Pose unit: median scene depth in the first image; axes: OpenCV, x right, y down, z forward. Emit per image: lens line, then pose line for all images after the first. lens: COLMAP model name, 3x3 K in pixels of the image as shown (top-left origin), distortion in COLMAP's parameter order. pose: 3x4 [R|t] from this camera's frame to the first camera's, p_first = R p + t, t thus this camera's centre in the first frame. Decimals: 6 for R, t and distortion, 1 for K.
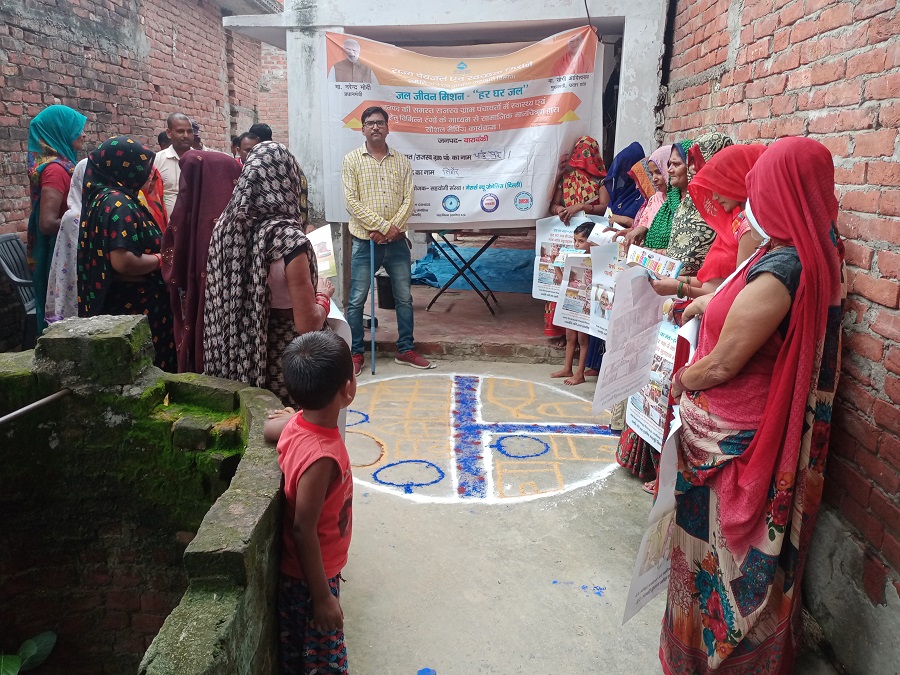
lens RADIAL K [[756.0, 0, 454.1], [0, 756.0, 349.0], [0, 0, 1]] dist [0.054711, -0.128105]
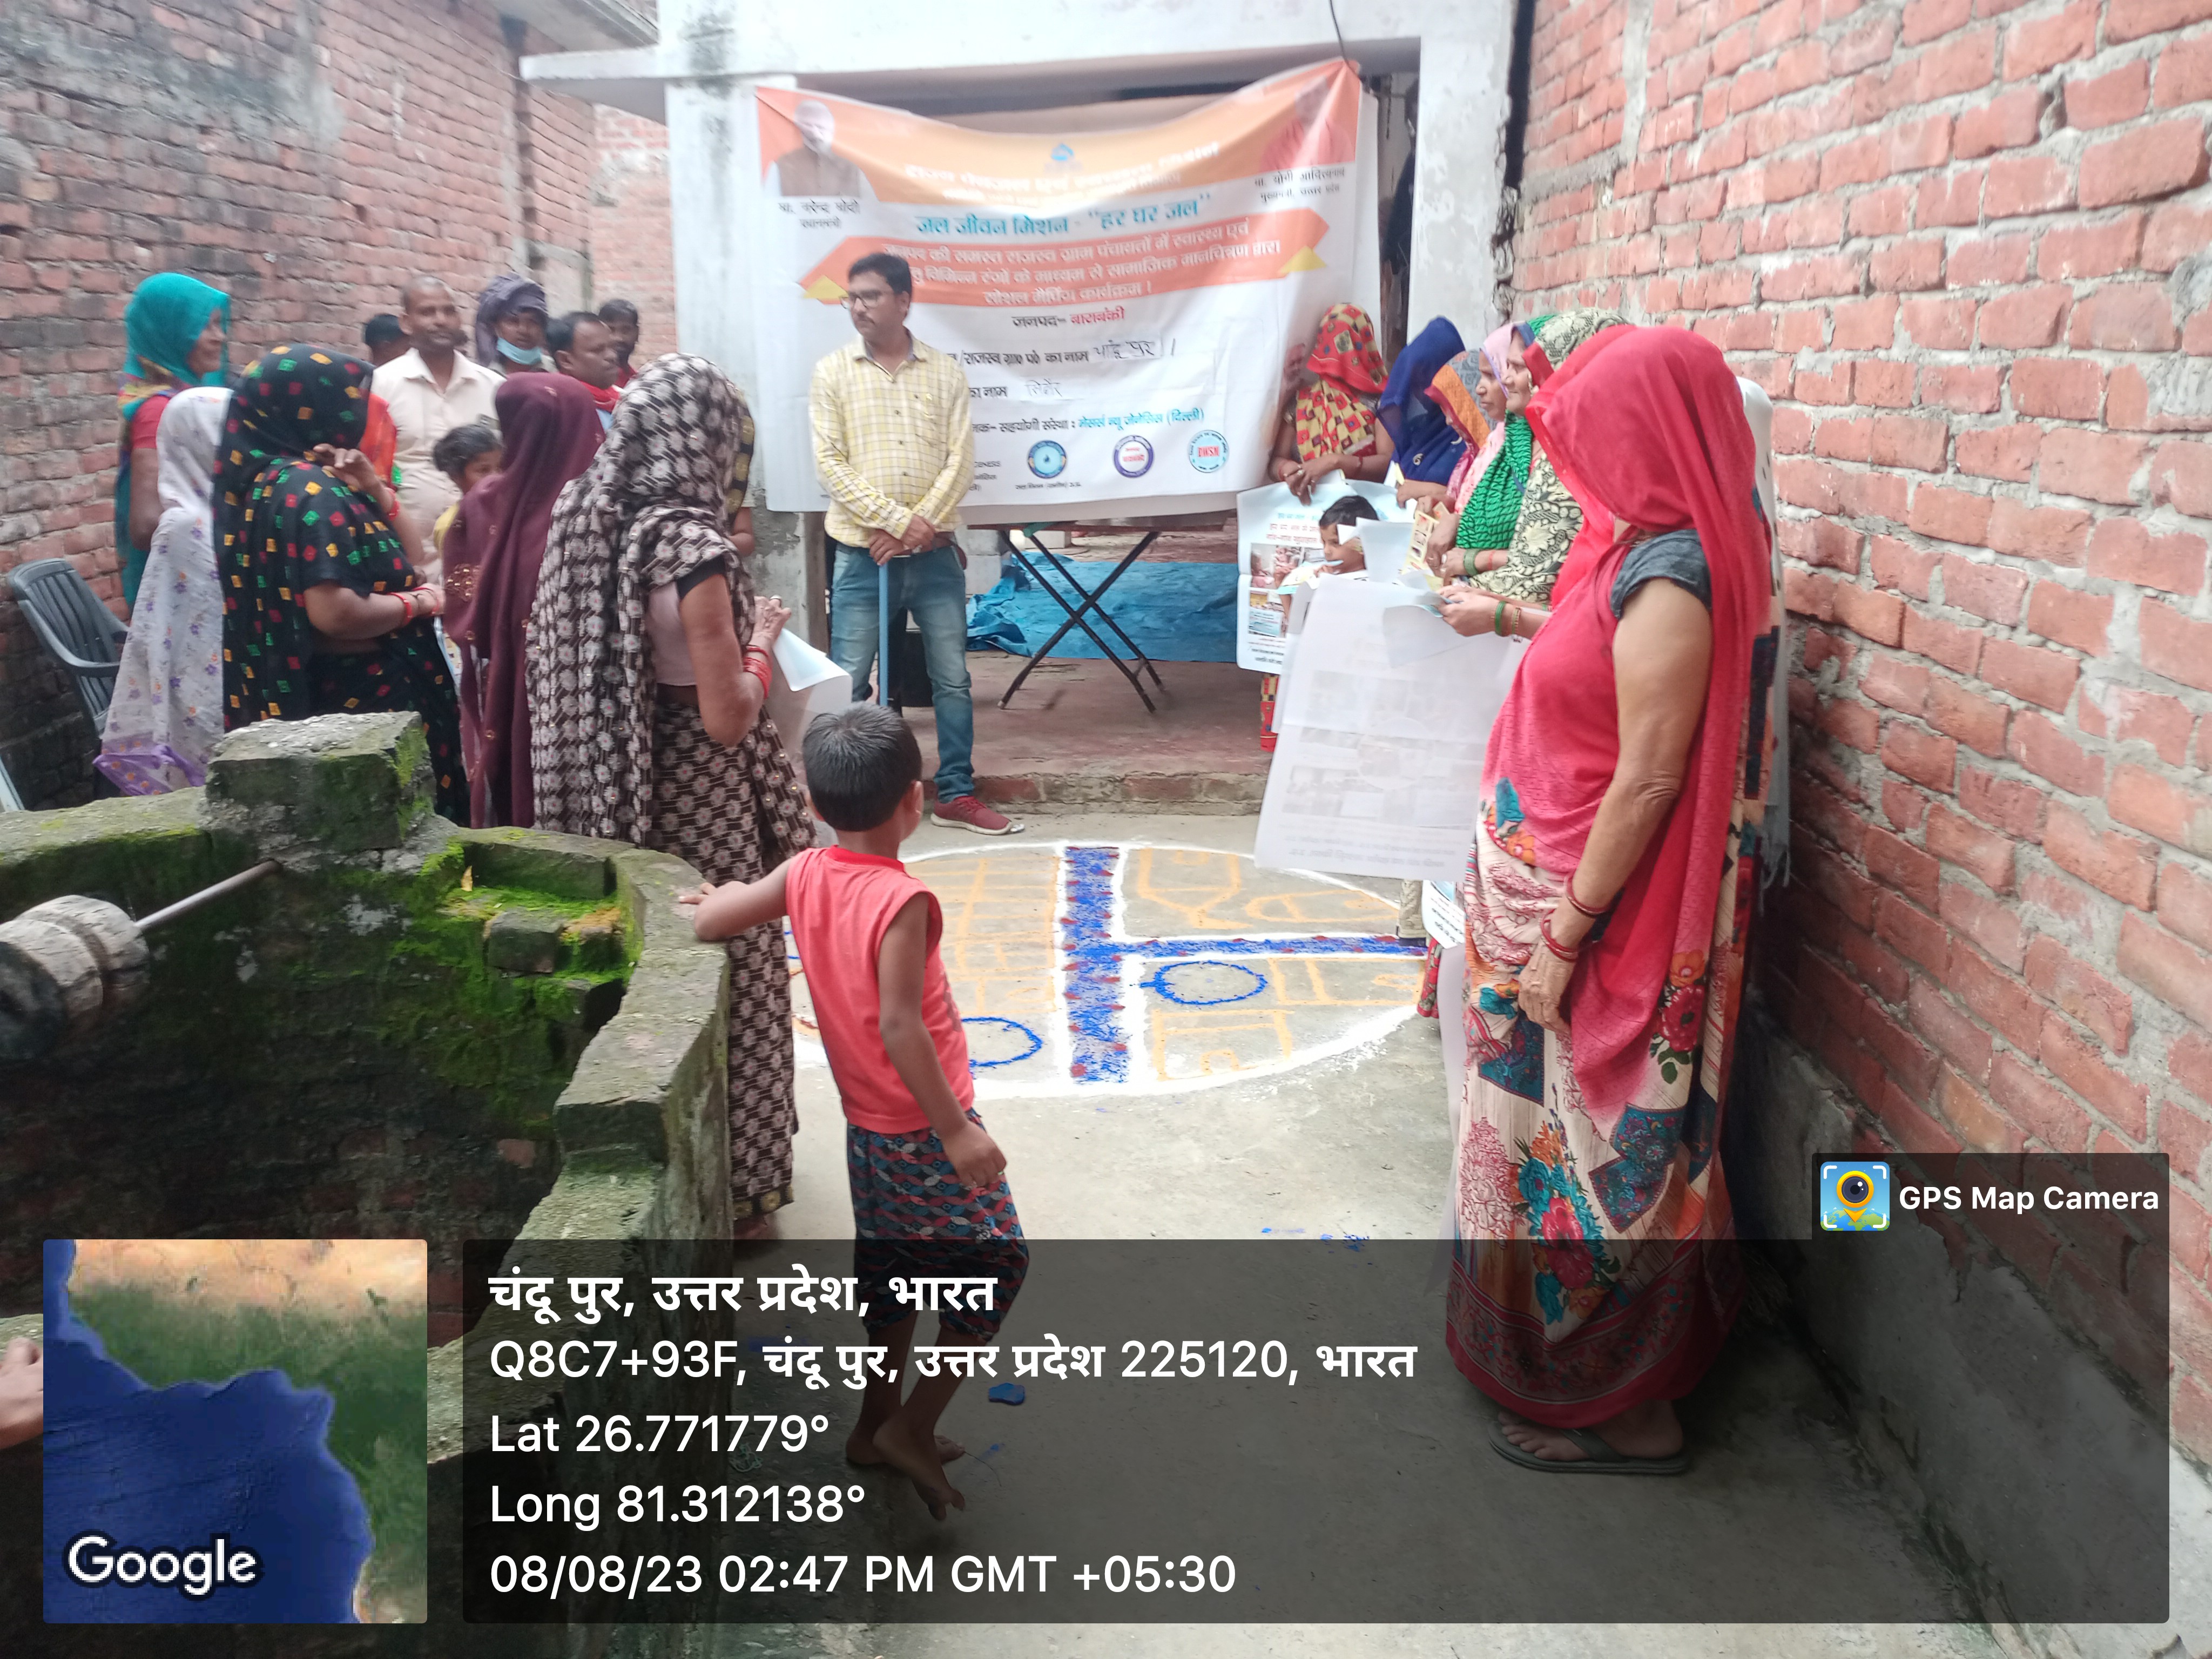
lens RADIAL K [[1820.2, 0, 1106.0], [0, 1820.2, 829.5], [0, 0, 1]] dist [0.047154, -0.111258]
pose [[0.999408, -0.030977, 0.014941, 0.010175], [0.030805, 0.999458, 0.011616, 0.015073], [-0.015292, -0.011149, 0.999821, -0.092337]]
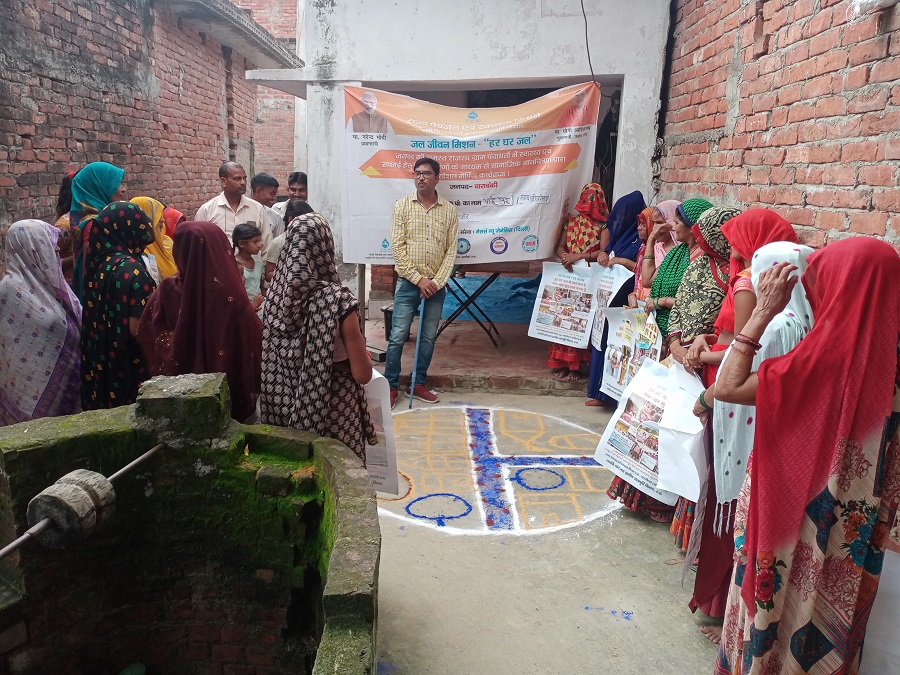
lens RADIAL K [[747.1, 0, 464.3], [0, 747.1, 353.0], [0, 0, 1]] dist [0.063944, -0.149637]
pose [[0.999354, -0.005191, 0.035556, -0.045243], [0.005972, 0.999743, -0.021885, -0.022709], [-0.035433, 0.022083, 0.999128, -0.051780]]
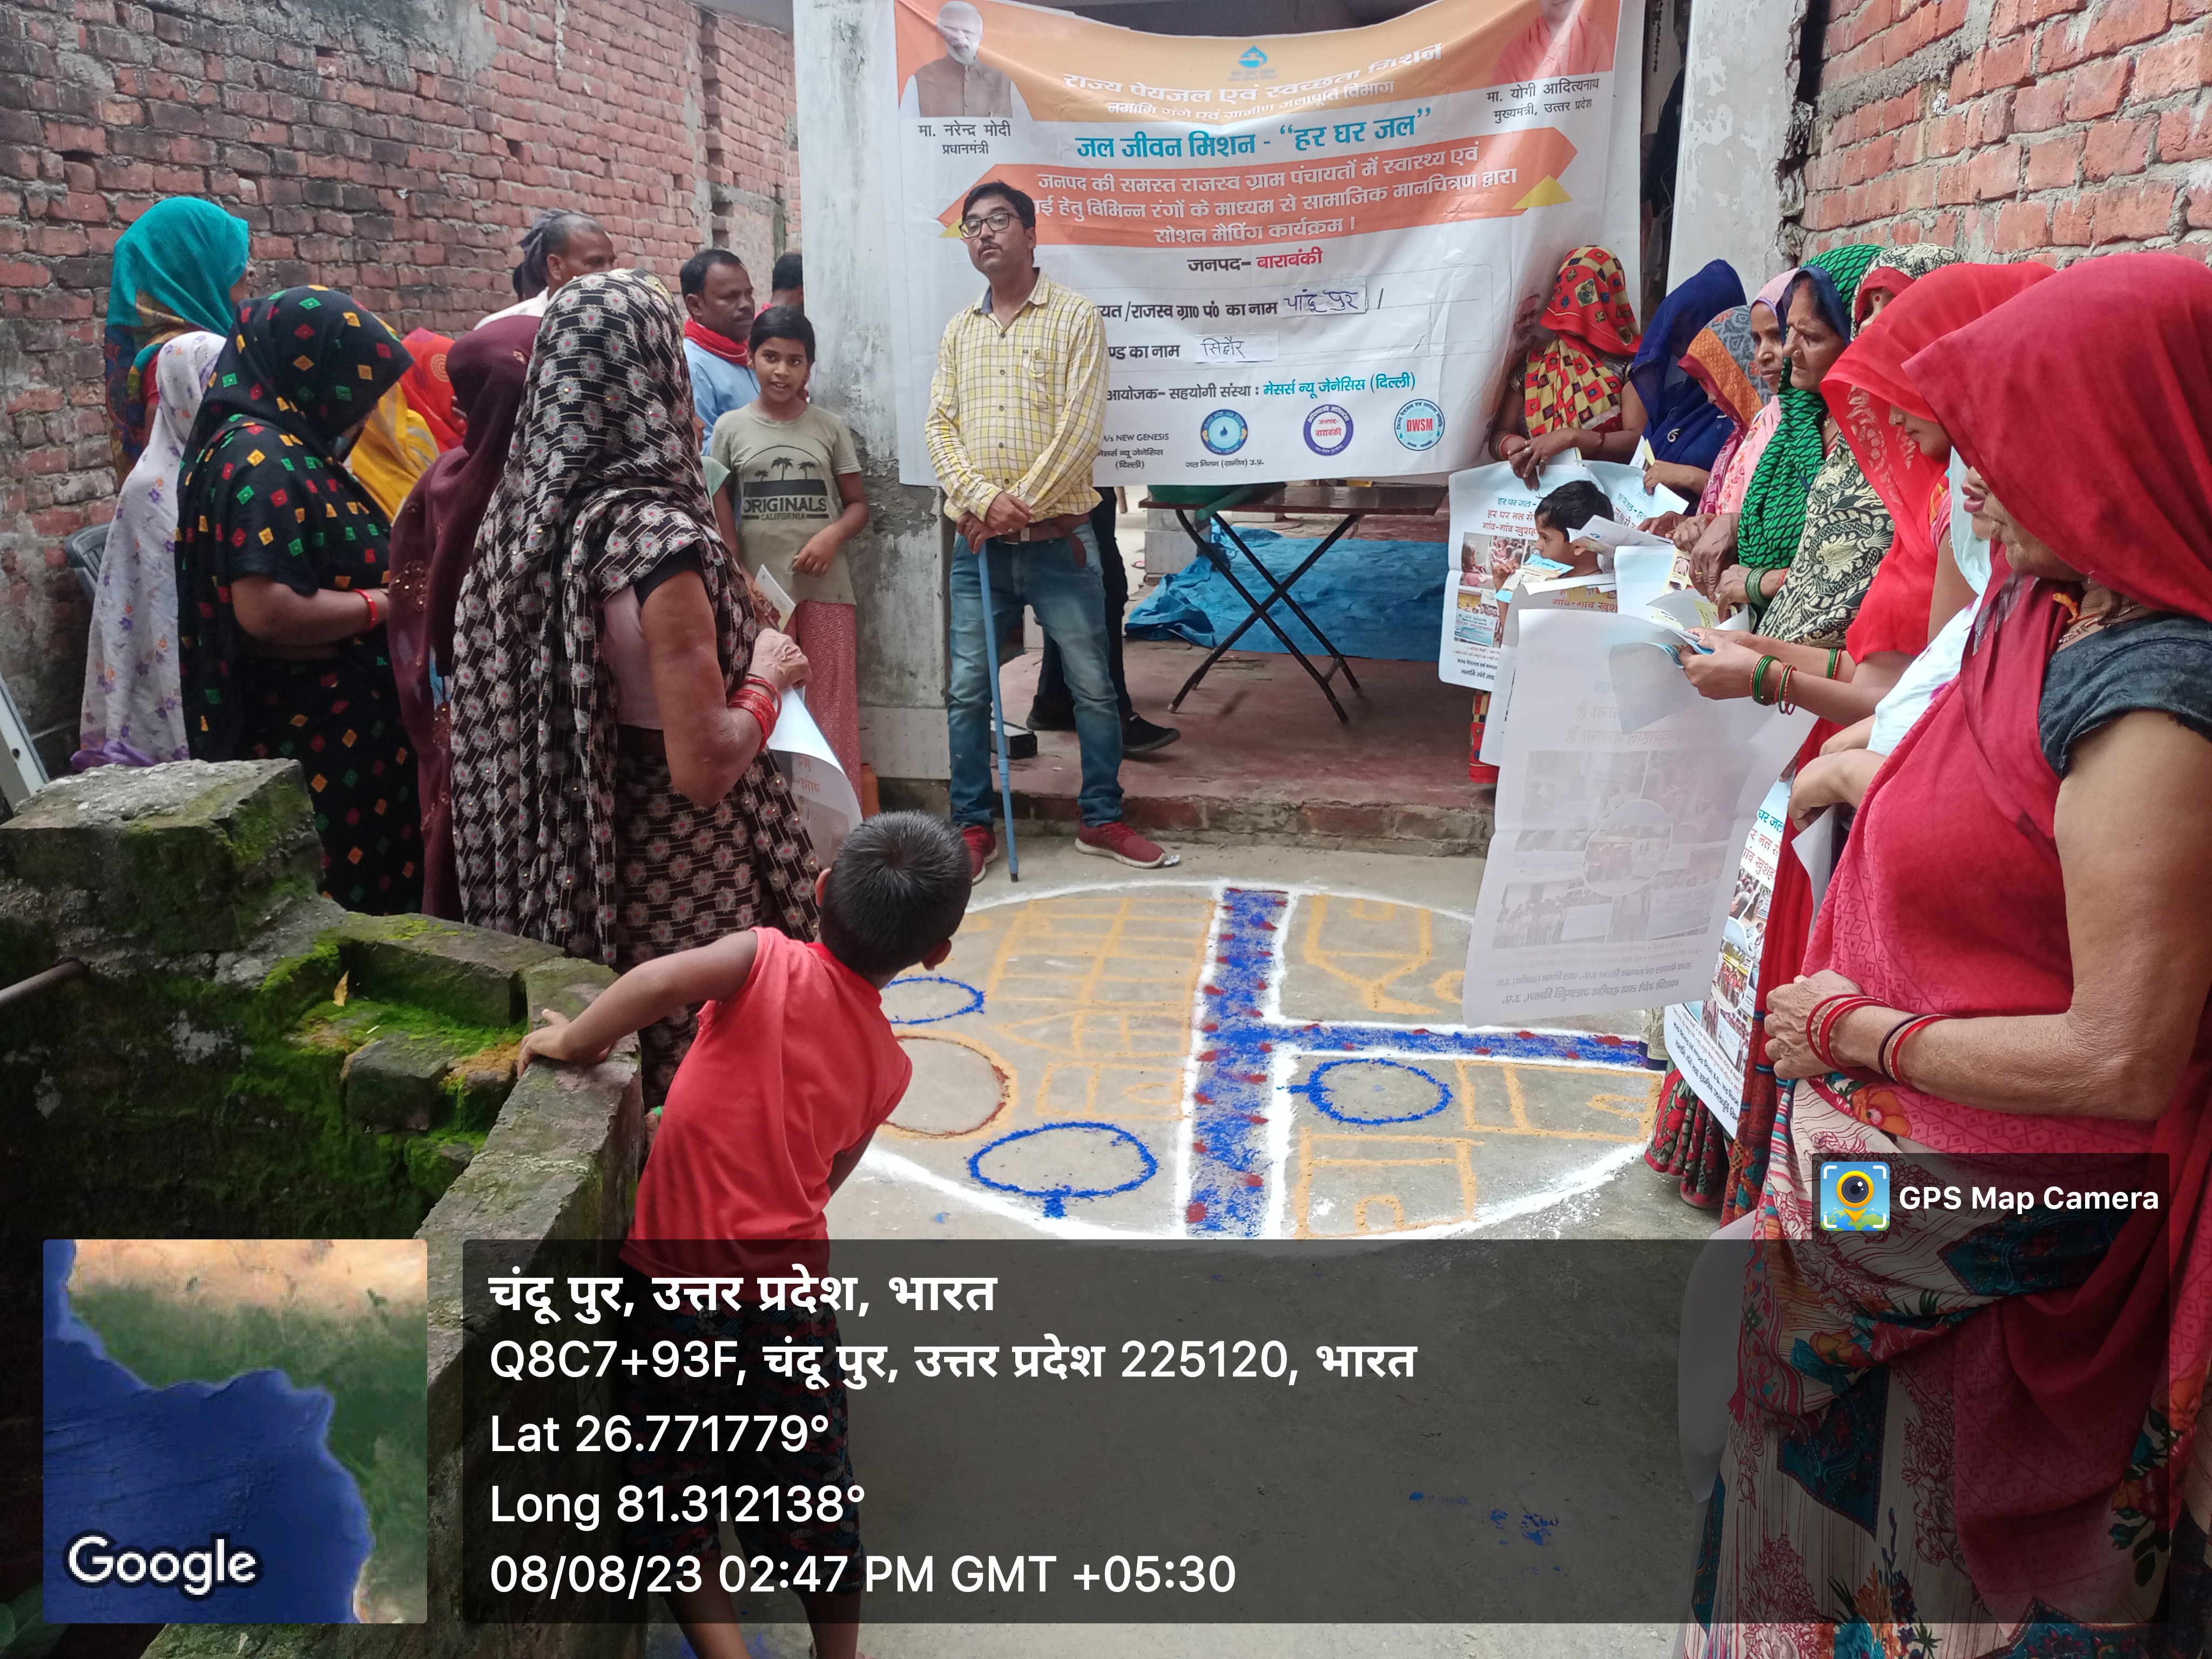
lens RADIAL K [[1885.3, 0, 1089.3], [0, 1885.3, 855.8], [0, 0, 1]] dist [0.059432, -0.148331]
pose [[0.994301, 0.011539, -0.105981, 0.038552], [-0.007867, 0.999356, 0.034998, -0.015735], [0.106316, -0.033965, 0.993752, 0.053399]]
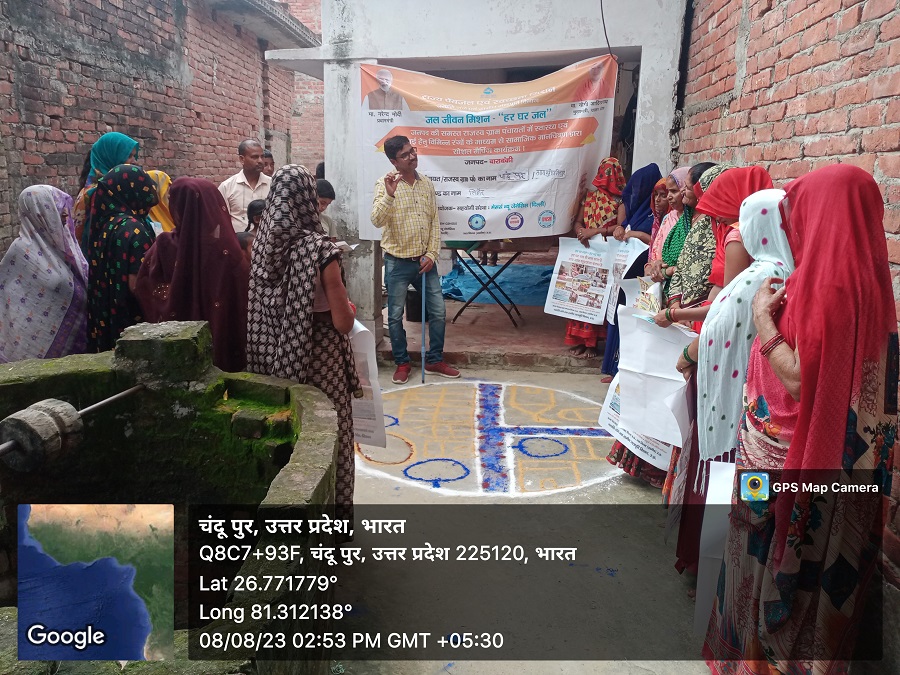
lens RADIAL K [[744.0, 0, 452.7], [0, 744.0, 345.5], [0, 0, 1]] dist [0.068310, -0.153984]
pose [[0.999392, -0.001069, -0.034849, -0.000054], [0.000195, 0.999686, -0.025070, 0.009617], [0.034865, 0.025048, 0.999078, -0.049470]]
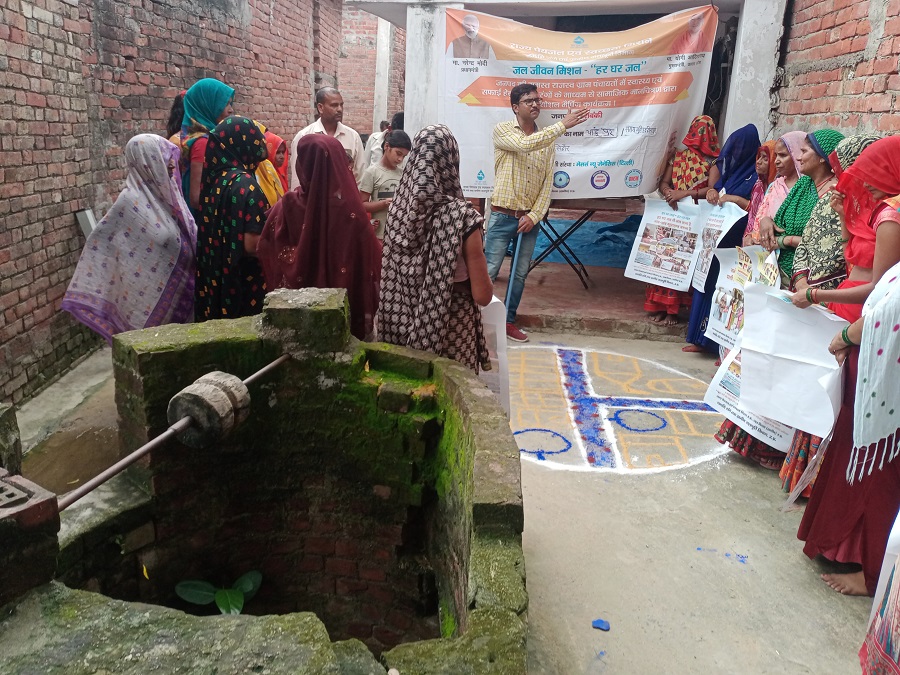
lens RADIAL K [[754.1, 0, 464.6], [0, 754.1, 350.4], [0, 0, 1]] dist [0.063478, -0.158117]
pose [[0.997938, 0.034895, -0.053874, -0.081984], [-0.032533, 0.998496, 0.044122, -0.004344], [0.055333, -0.042279, 0.997572, -0.038473]]
